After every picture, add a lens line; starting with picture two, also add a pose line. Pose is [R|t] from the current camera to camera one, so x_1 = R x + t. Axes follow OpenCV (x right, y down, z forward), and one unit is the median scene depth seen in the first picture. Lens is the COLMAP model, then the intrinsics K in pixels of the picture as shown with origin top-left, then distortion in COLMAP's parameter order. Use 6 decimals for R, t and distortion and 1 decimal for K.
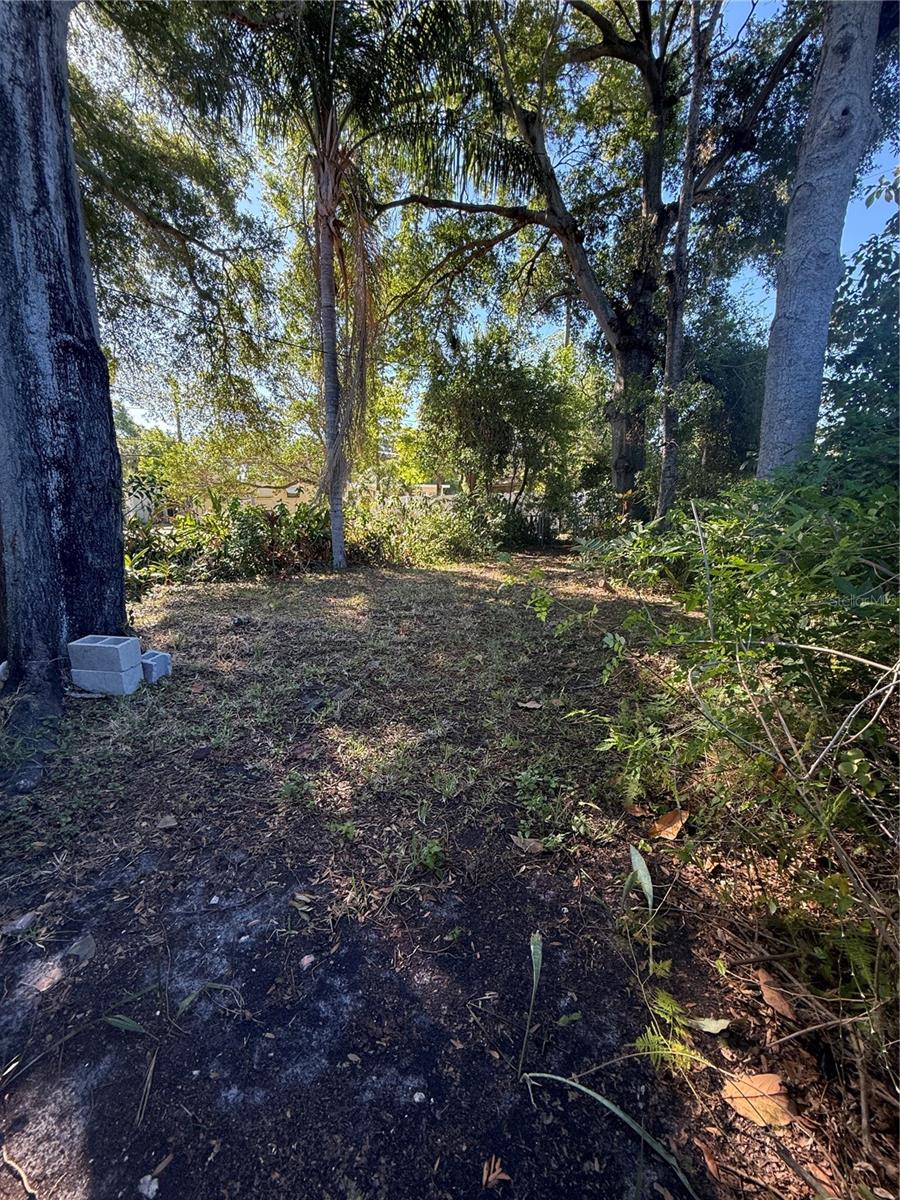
lens RADIAL K [[479.9, 0, 451.6], [0, 479.9, 601.4], [0, 0, 1]] dist [-0.001992, -0.000580]
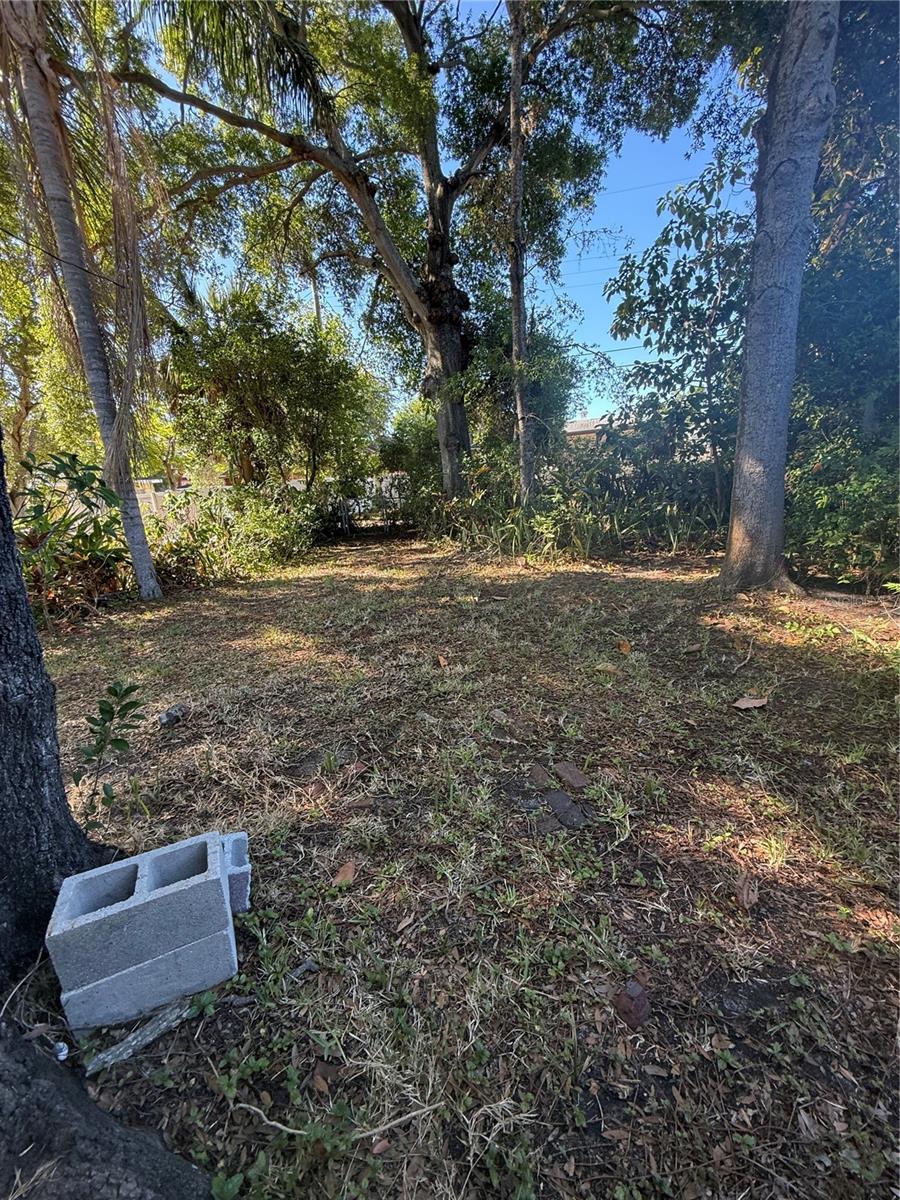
lens RADIAL K [[479.9, 0, 449.7], [0, 479.9, 598.6], [0, 0, 1]] dist [-0.001992, -0.000580]
pose [[0.827073, -0.195854, 0.526870, -0.166241], [0.185878, 0.979897, 0.072470, -0.030131], [-0.530472, 0.037996, 0.846851, 0.129147]]
